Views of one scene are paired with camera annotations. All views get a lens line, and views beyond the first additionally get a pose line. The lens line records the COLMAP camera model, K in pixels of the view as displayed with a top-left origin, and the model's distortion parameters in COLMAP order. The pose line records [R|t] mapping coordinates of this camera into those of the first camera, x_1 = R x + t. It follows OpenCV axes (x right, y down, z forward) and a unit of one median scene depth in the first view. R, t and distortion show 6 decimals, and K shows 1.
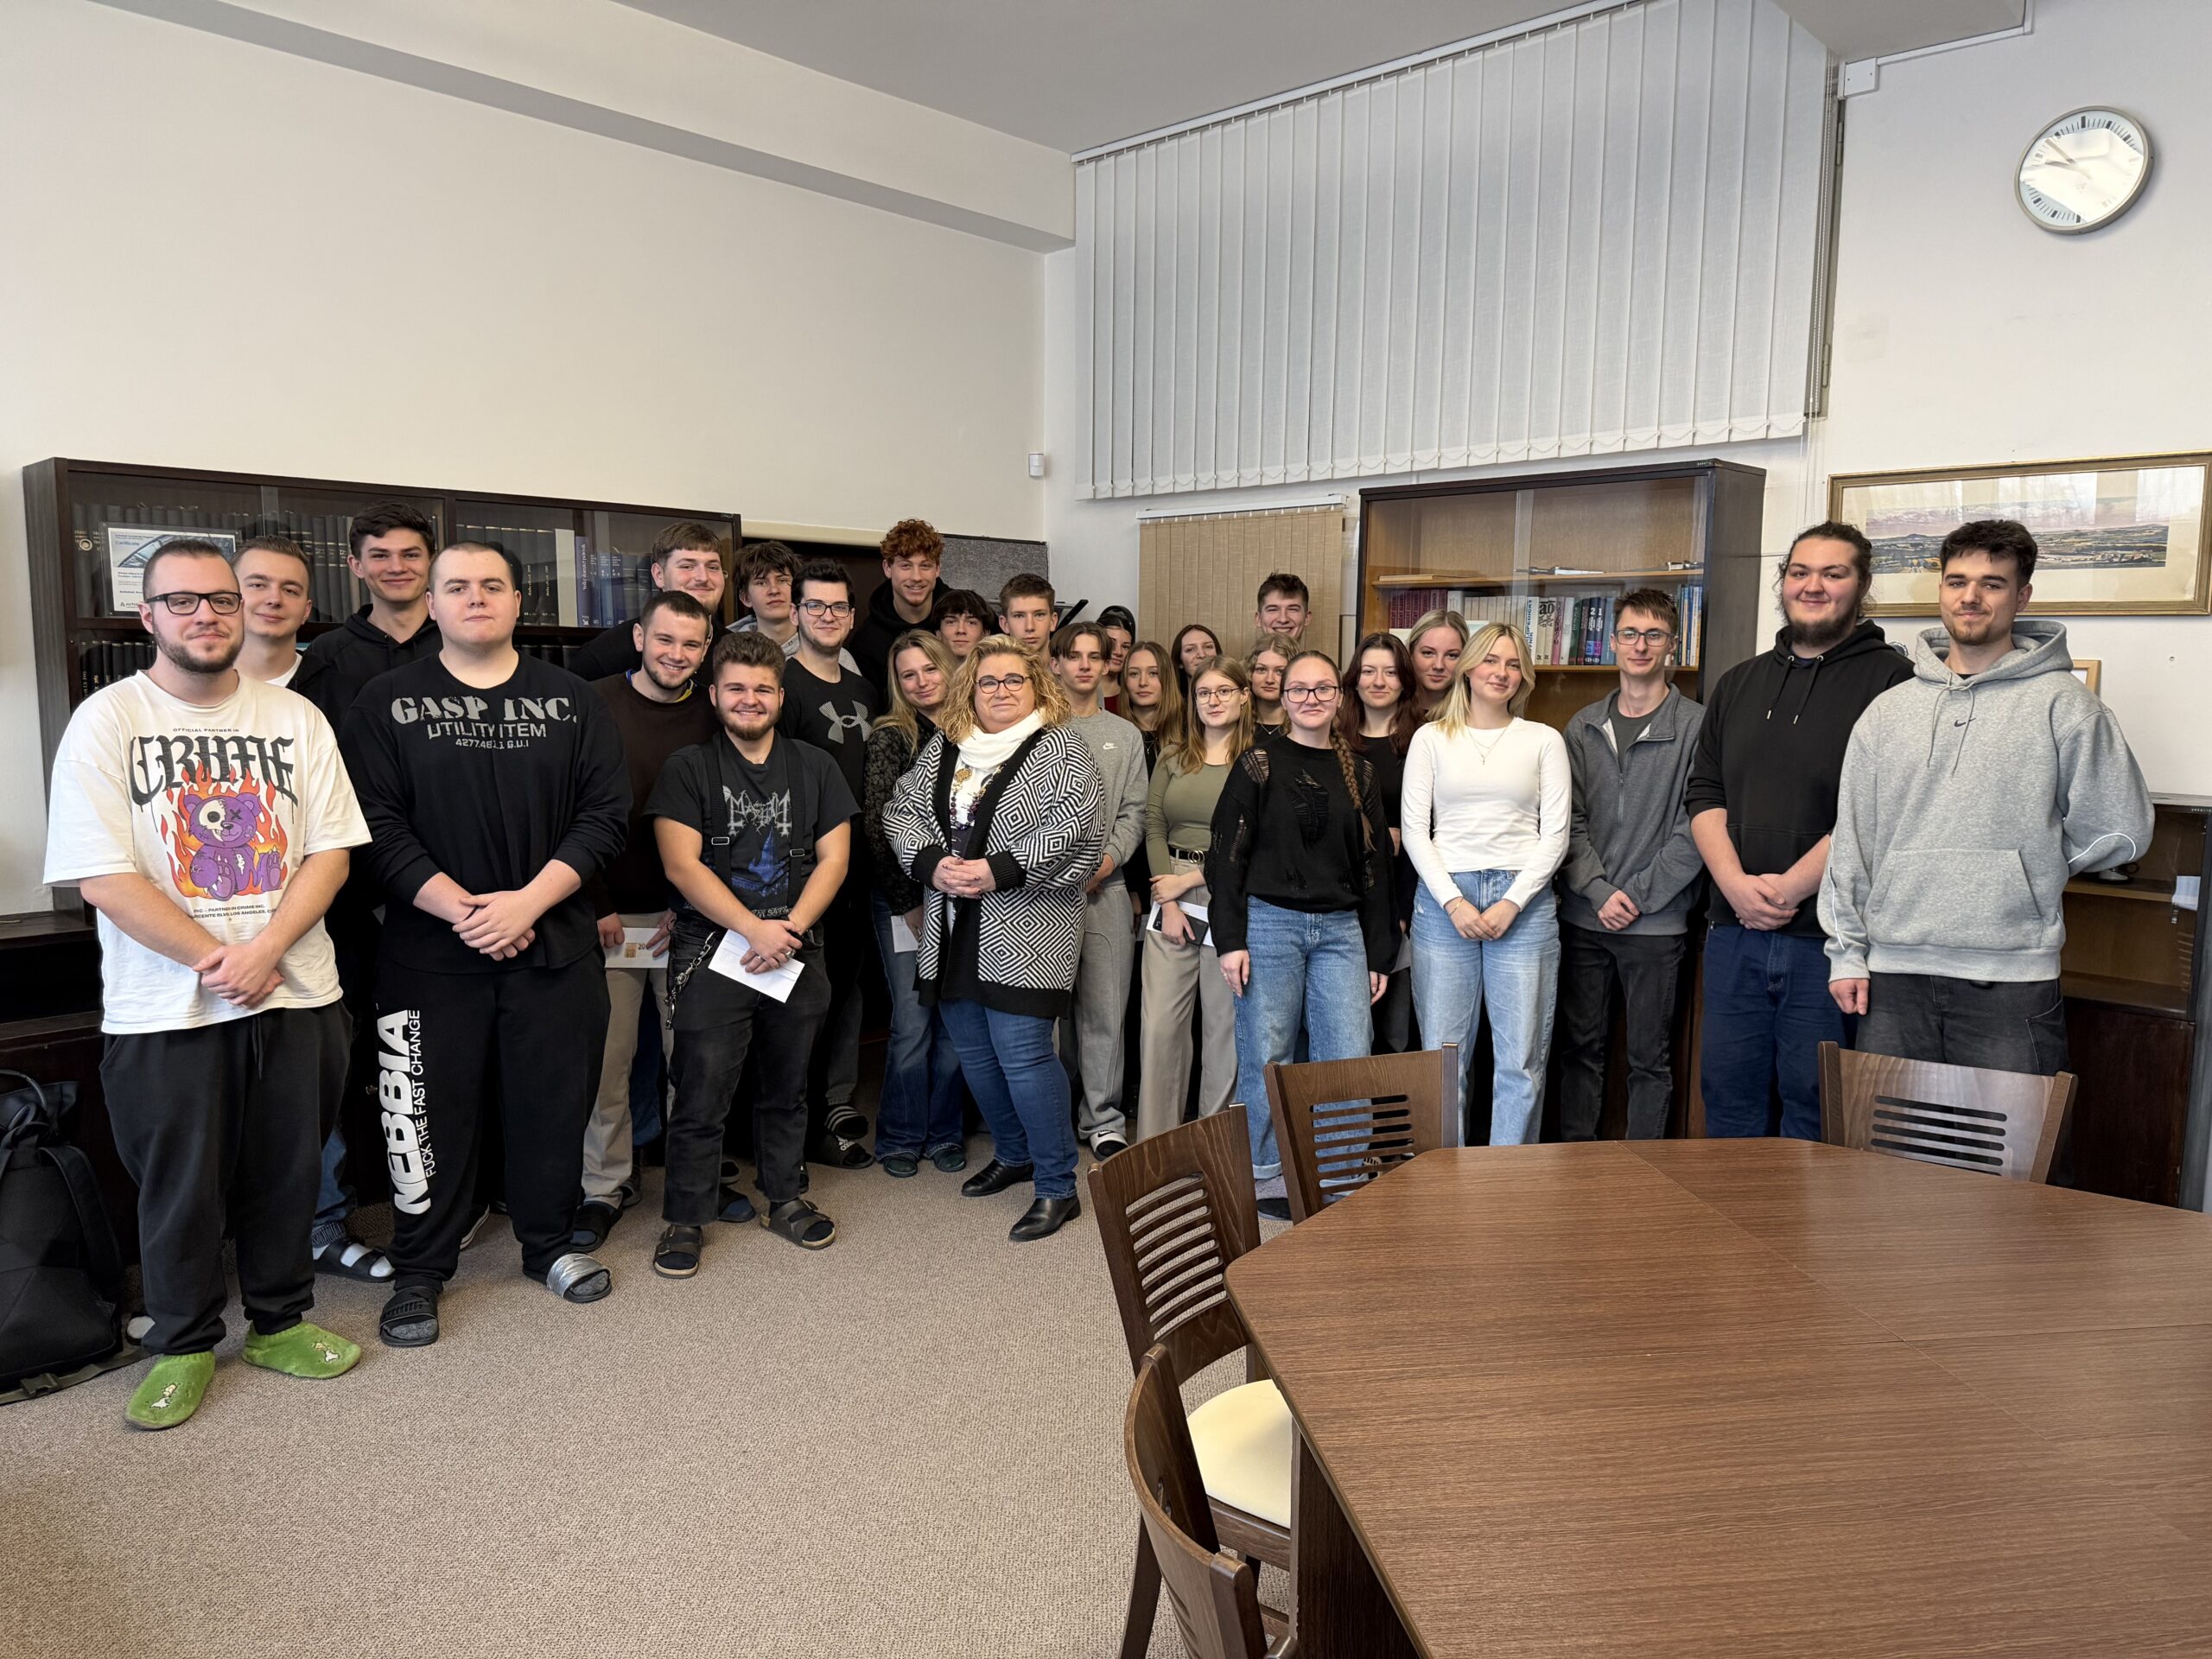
lens RADIAL K [[1519.5, 0, 1058.7], [0, 1519.5, 827.4], [0, 0, 1]] dist [0.001724, -0.002267]
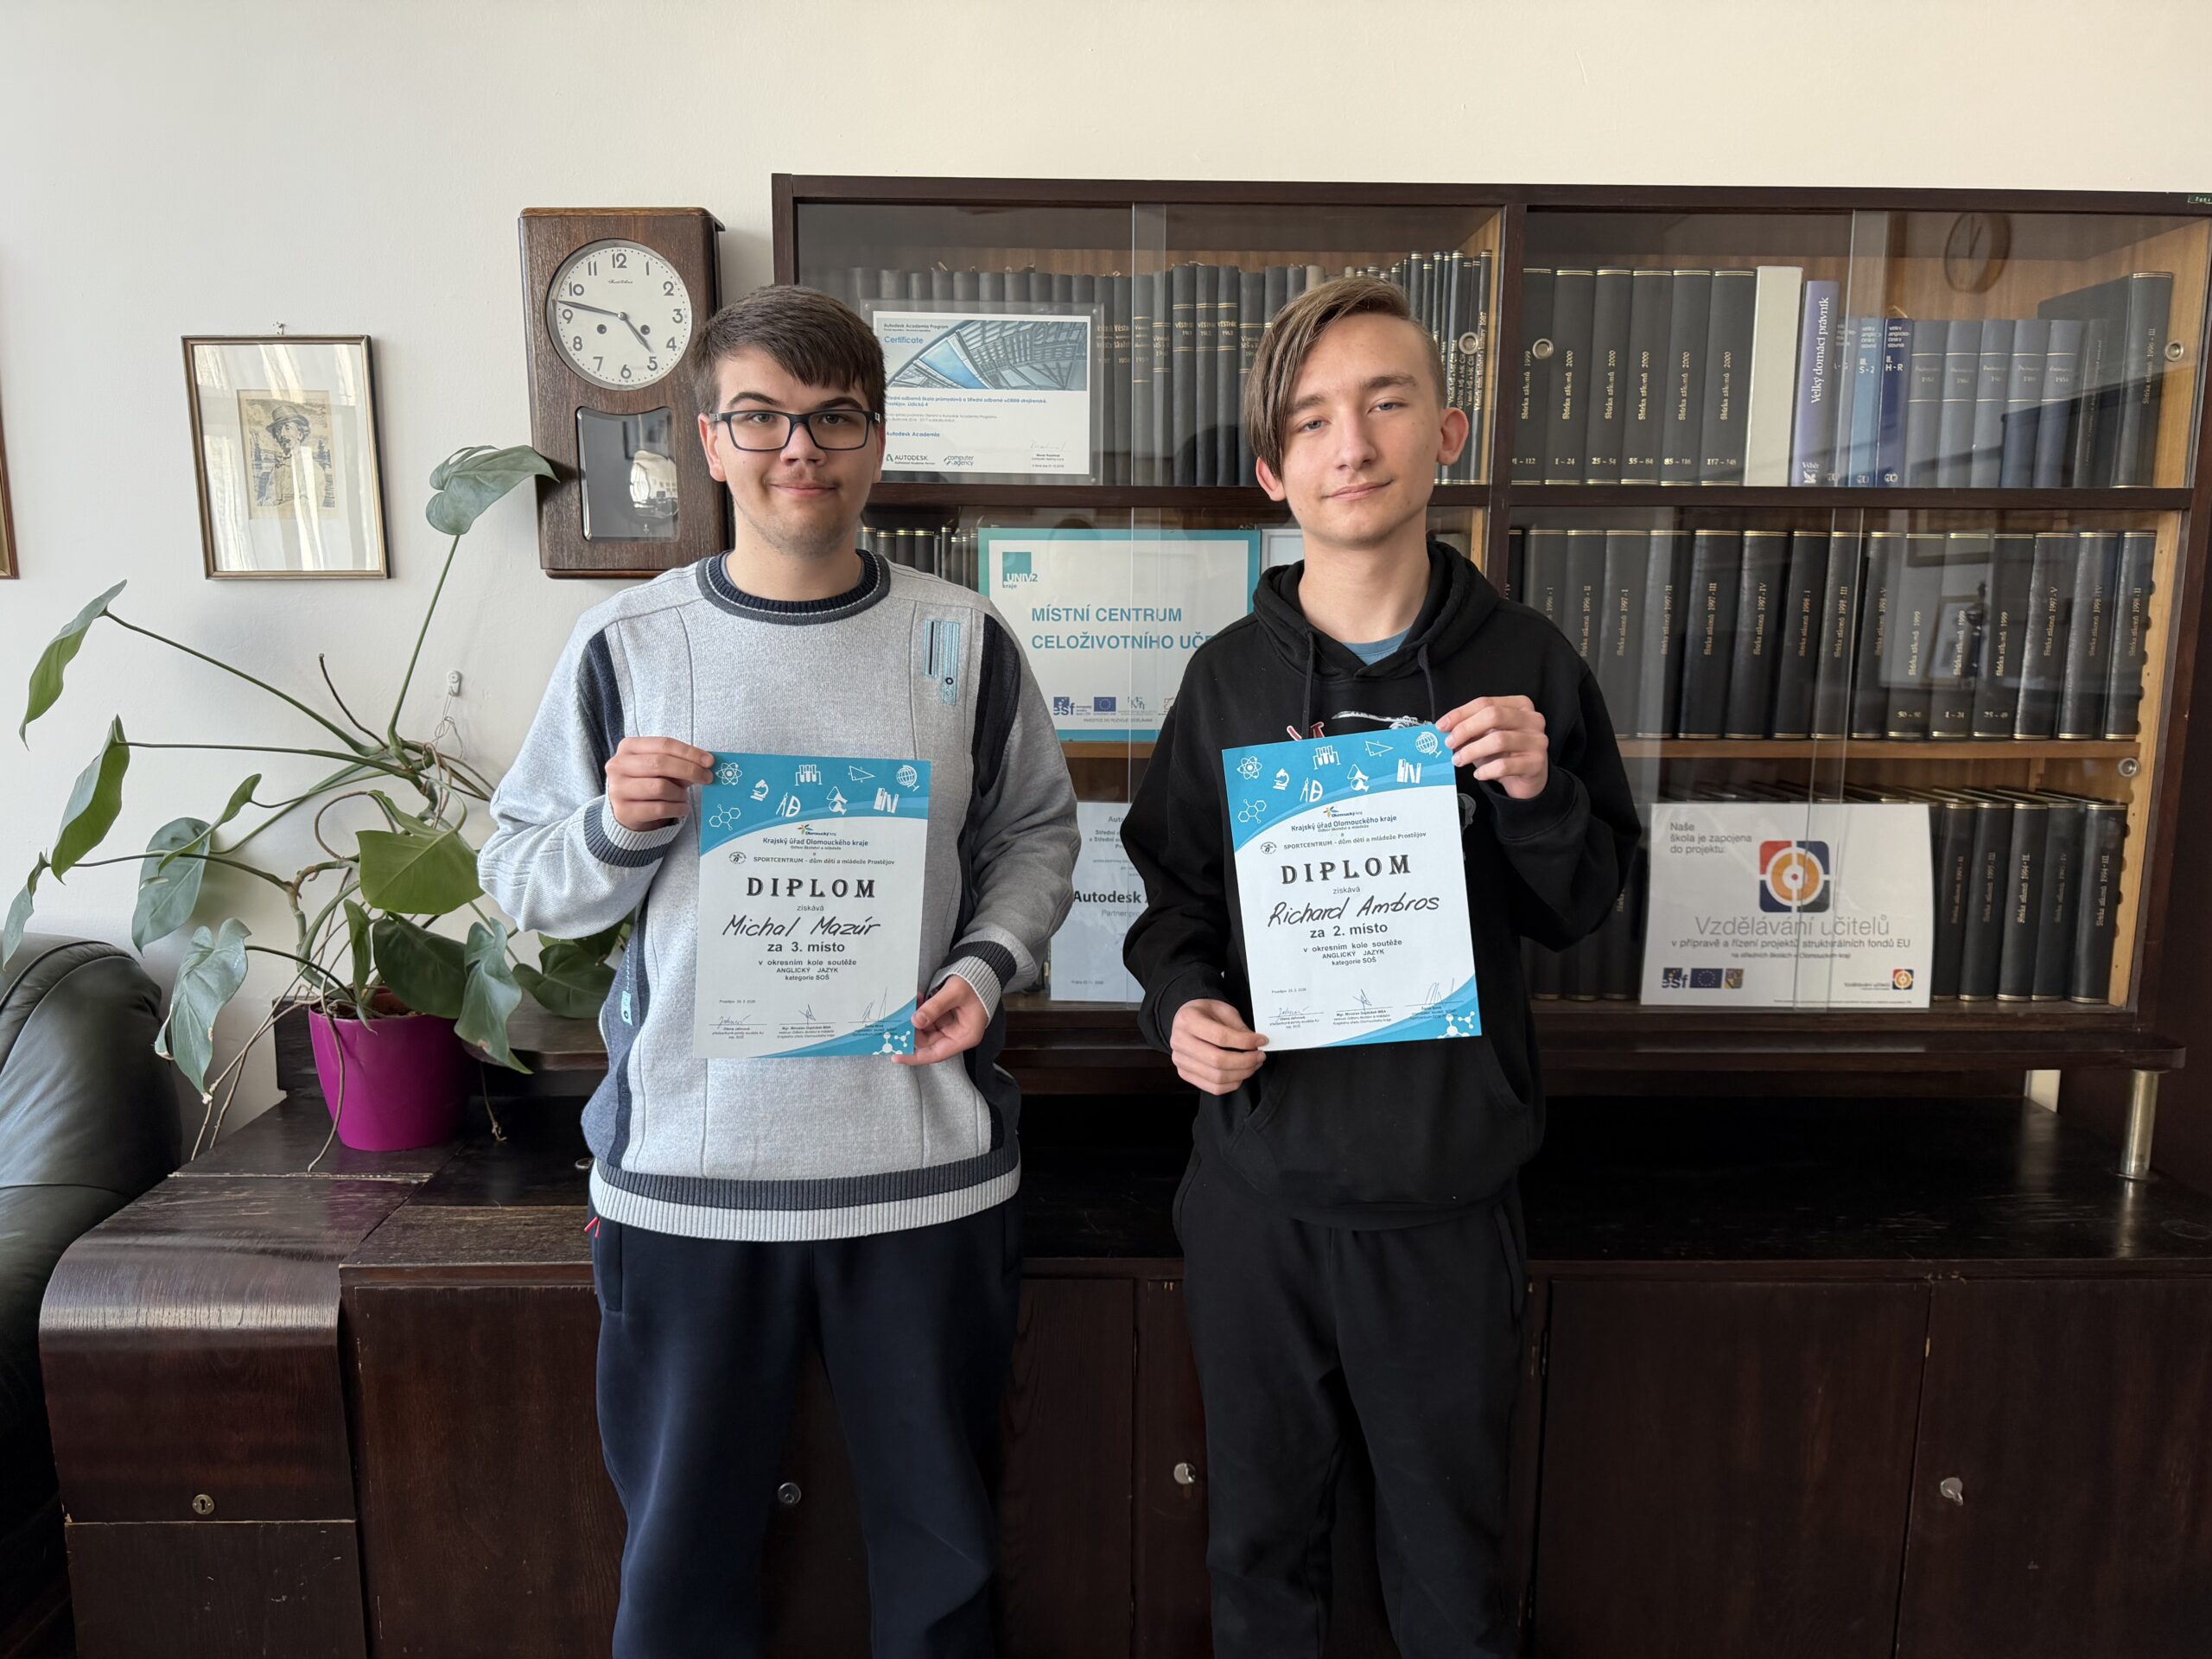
lens RADIAL K [[1576.8, 0, 1106.0], [0, 1576.8, 829.5], [0, 0, 1]] dist [0.021091, -0.000038]
pose [[0.720575, 0.122769, -0.682422, -0.123514], [-0.078992, 0.992327, 0.095113, -0.058108], [0.688863, -0.014630, 0.724744, 0.501597]]
